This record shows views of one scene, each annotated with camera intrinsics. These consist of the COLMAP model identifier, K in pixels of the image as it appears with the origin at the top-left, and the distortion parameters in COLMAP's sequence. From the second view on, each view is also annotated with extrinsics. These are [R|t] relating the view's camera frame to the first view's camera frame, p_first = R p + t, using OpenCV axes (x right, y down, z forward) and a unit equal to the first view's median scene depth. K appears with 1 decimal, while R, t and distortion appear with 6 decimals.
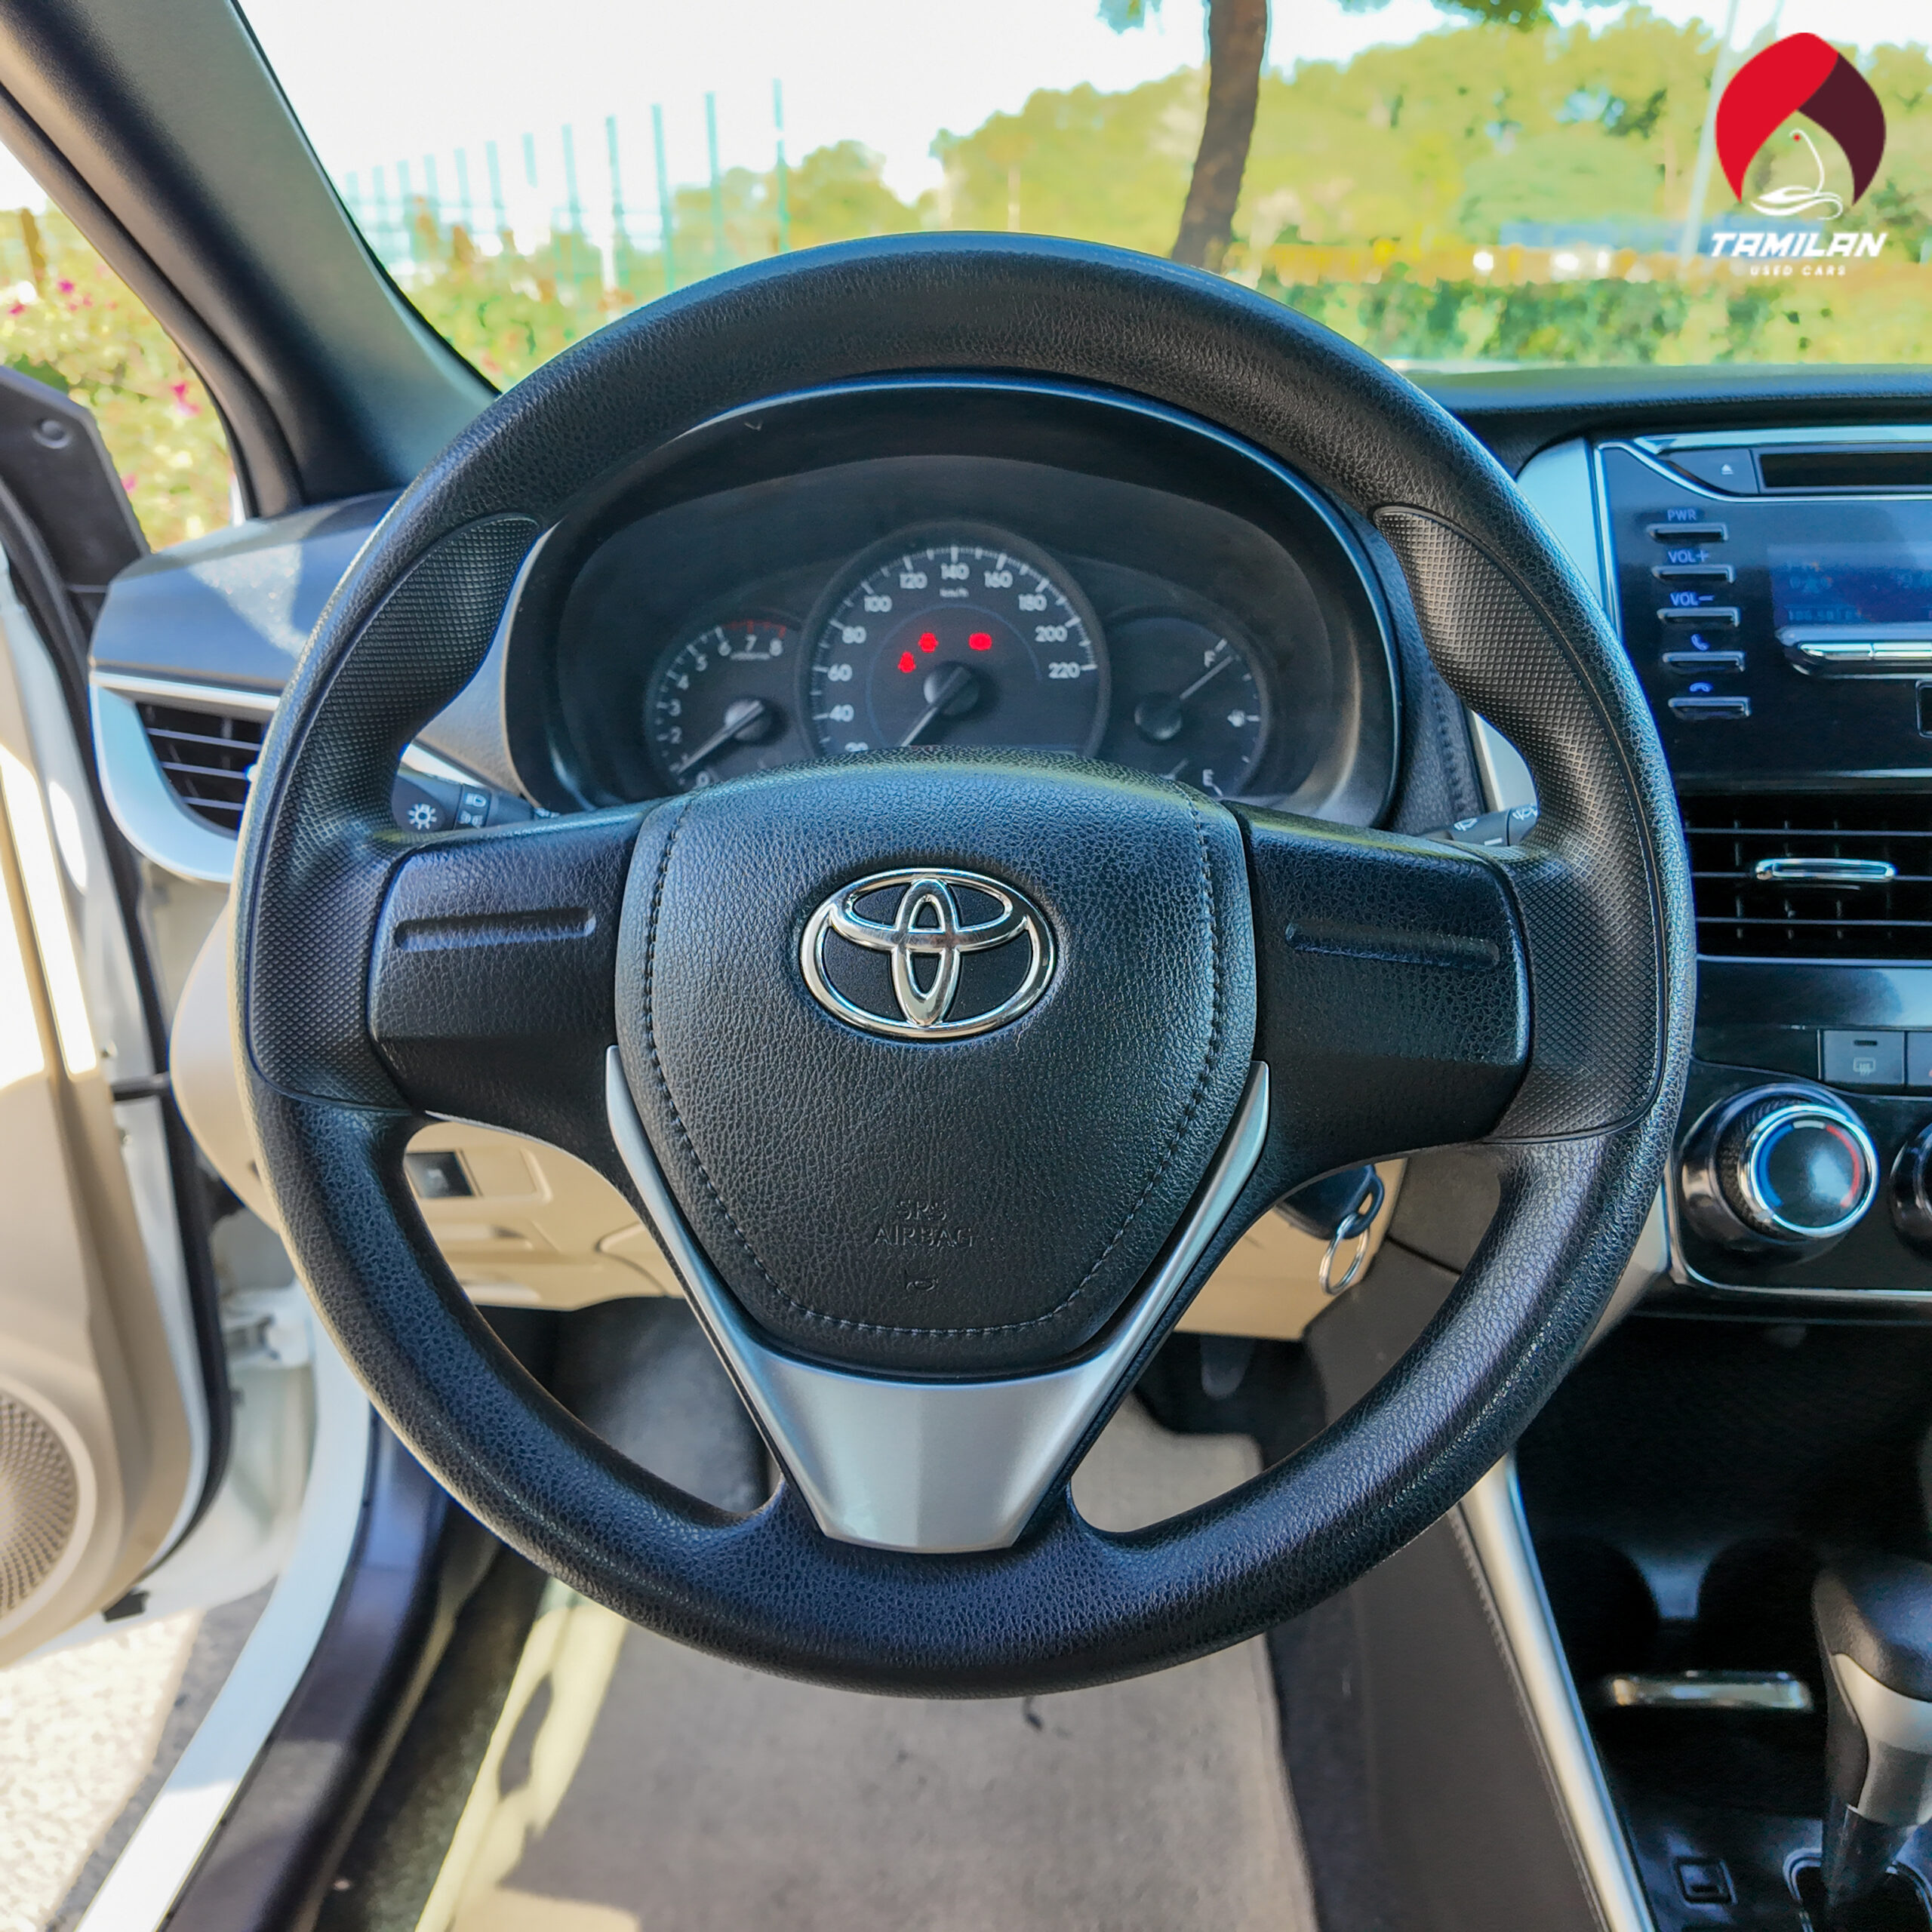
lens RADIAL K [[1406.0, 0, 966.0], [0, 1406.0, 966.0], [0, 0, 1]] dist [0.121509, -0.156697]
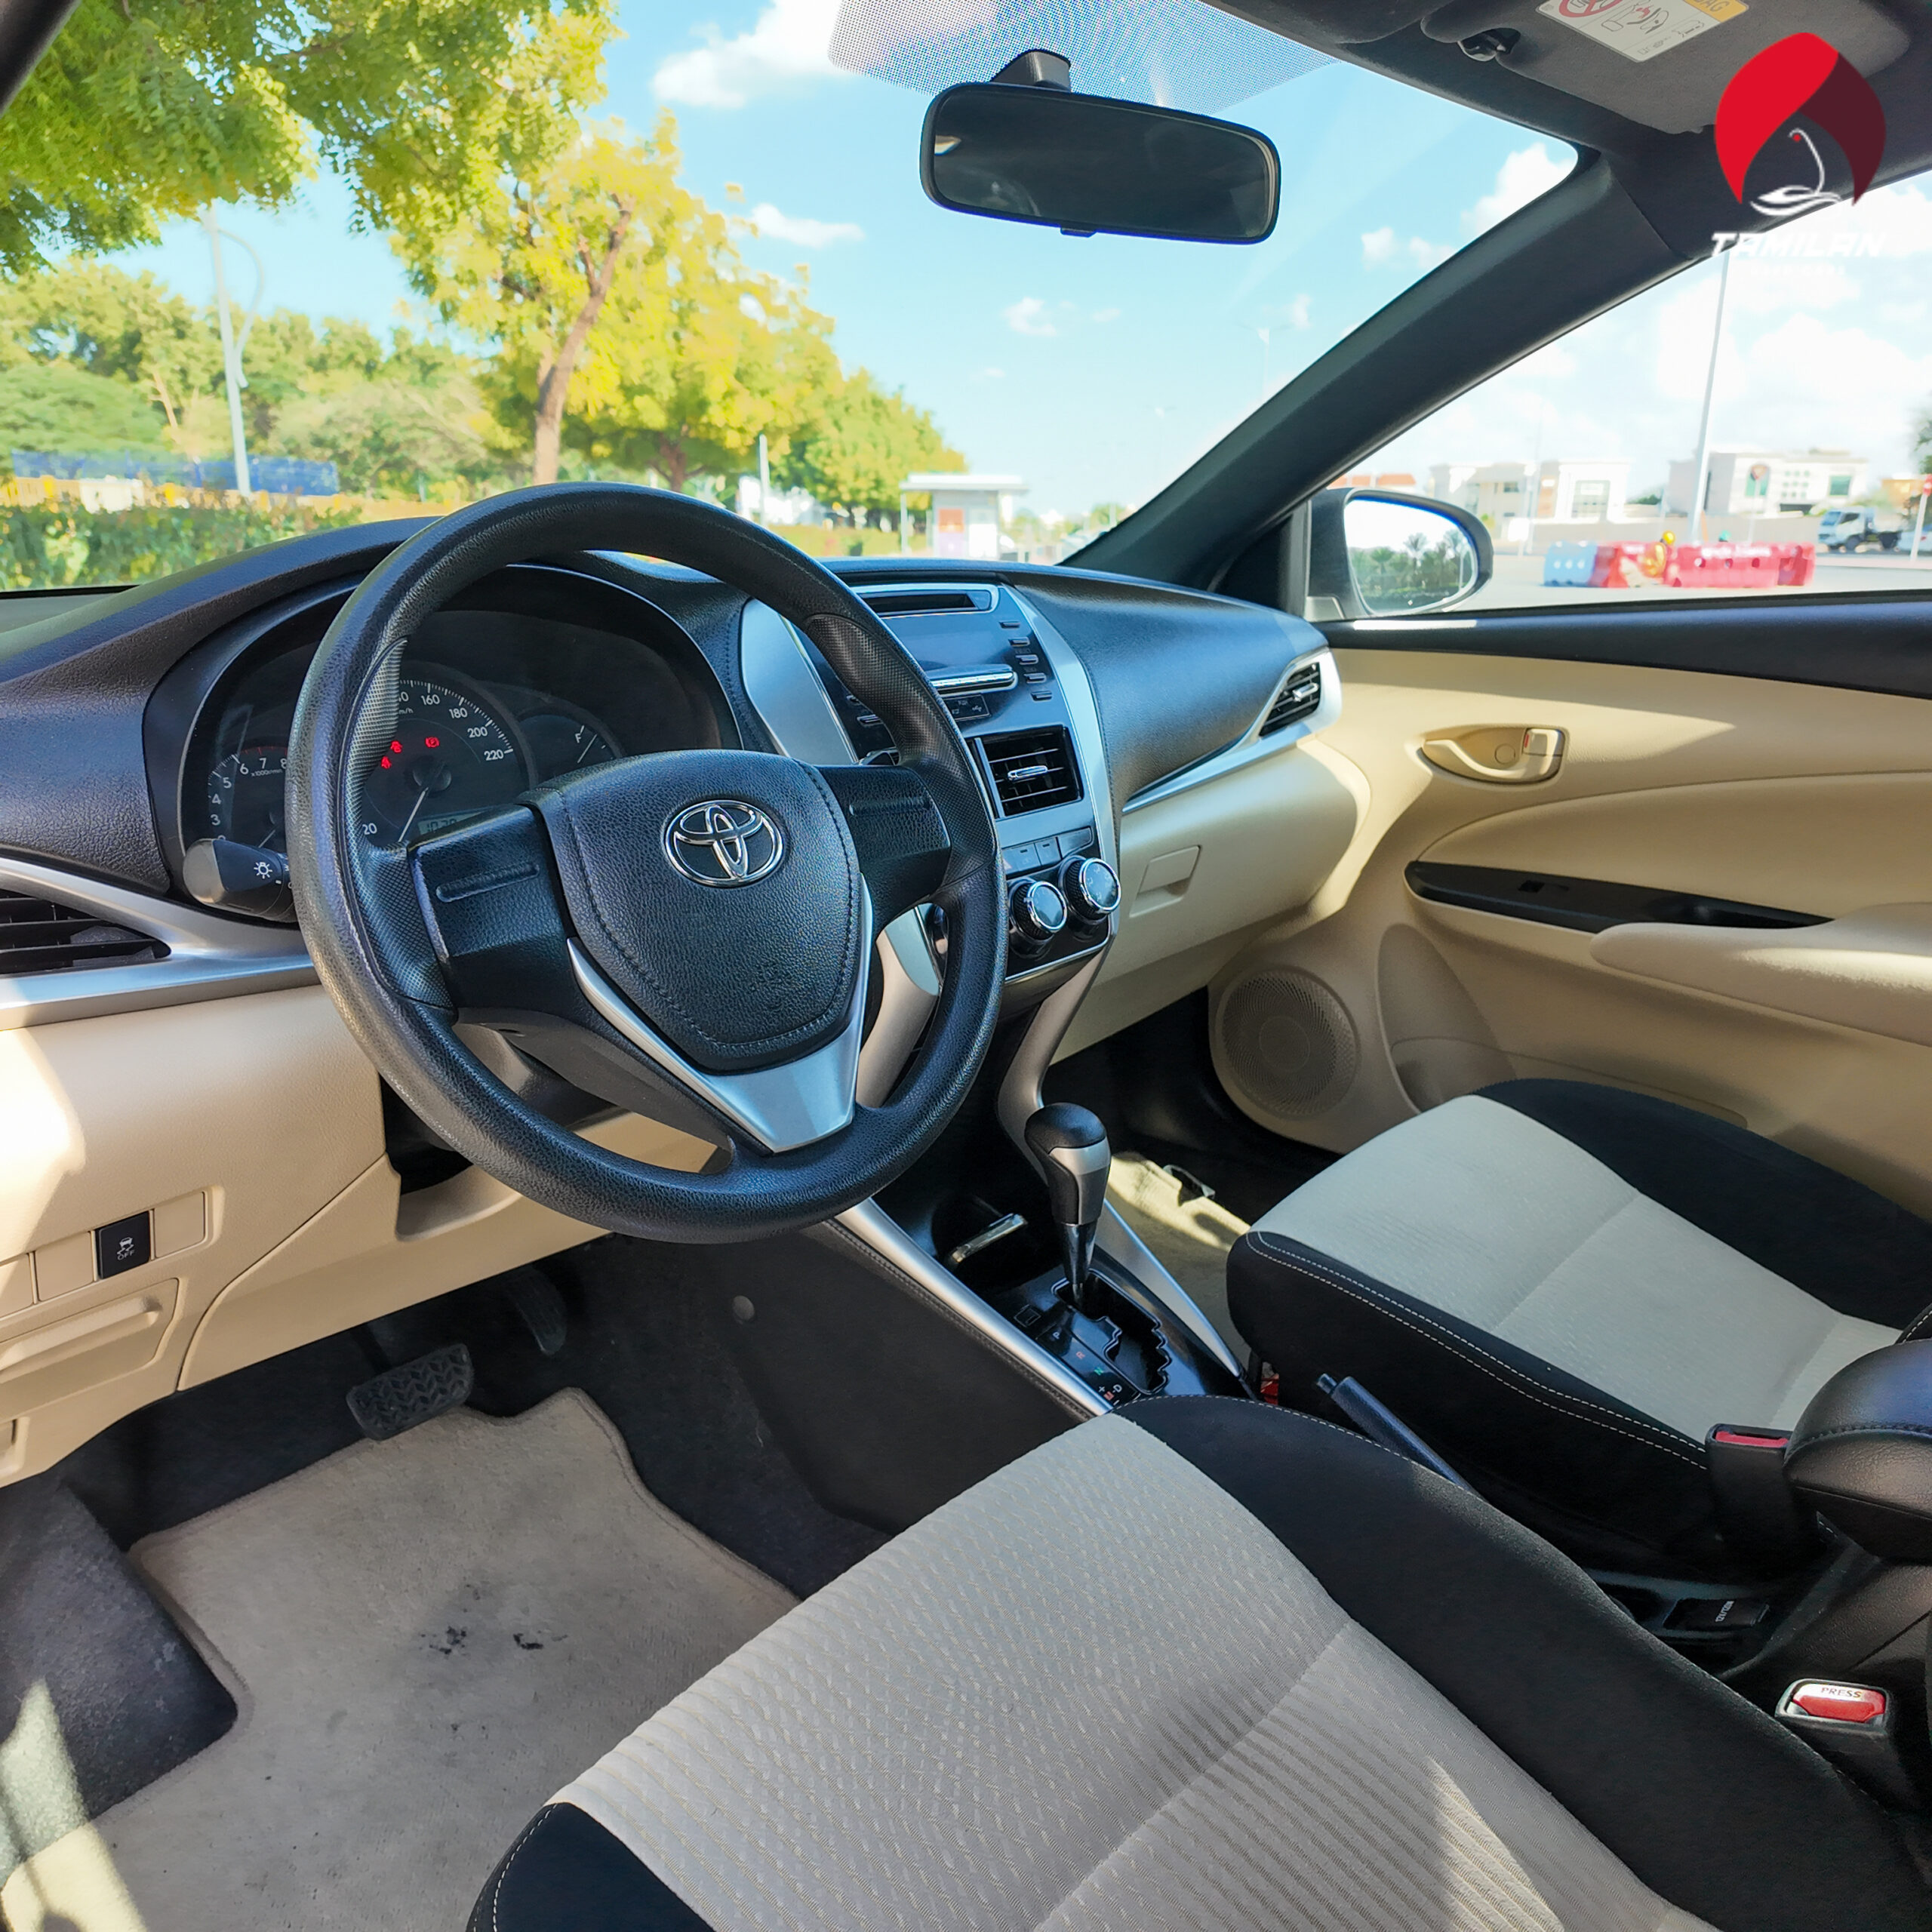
lens RADIAL K [[1388.0, 0, 1031.5], [0, 1388.0, 969.5], [0, 0, 1]] dist [-0.021084, 0.003157]
pose [[0.592562, -0.225284, 0.773381, -0.750563], [0.320587, 0.946739, 0.030151, 0.134364], [-0.738982, 0.230069, 0.633224, -0.260064]]
